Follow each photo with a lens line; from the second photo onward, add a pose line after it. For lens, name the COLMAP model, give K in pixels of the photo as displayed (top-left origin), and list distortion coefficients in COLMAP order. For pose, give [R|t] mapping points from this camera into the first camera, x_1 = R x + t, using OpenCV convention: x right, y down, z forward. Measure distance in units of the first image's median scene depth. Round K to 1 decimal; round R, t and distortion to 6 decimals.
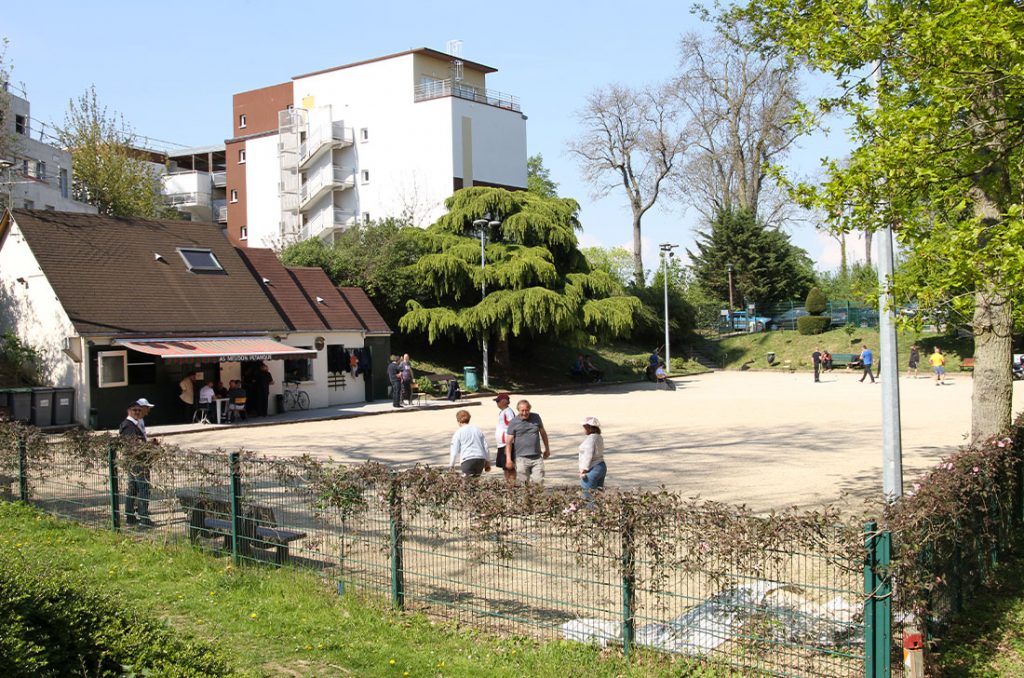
lens RADIAL K [[1199.5, 0, 512.0], [0, 1199.5, 339.0], [0, 0, 1]] dist [-0.083770, 0.000578]
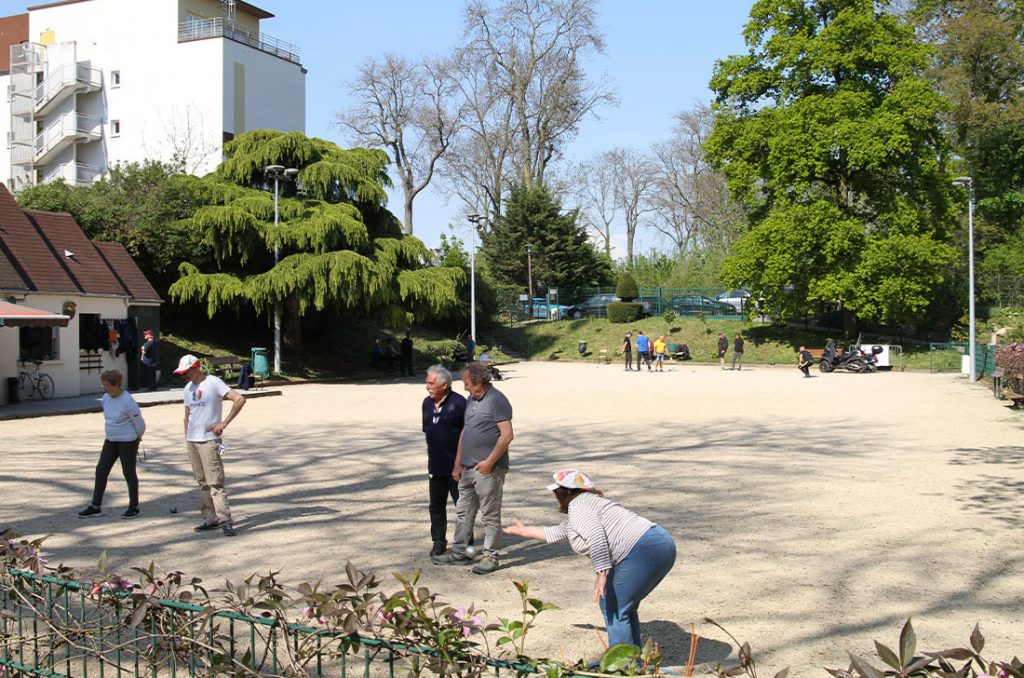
lens RADIAL K [[1178.8, 0, 512.0], [0, 1178.8, 339.0], [0, 0, 1]] dist [-0.111531, 0.075102]
pose [[0.974376, 0.015689, 0.224376, -0.044108], [-0.015861, 0.999874, -0.001036, 0.014615], [-0.224364, -0.002550, 0.974502, 0.190891]]
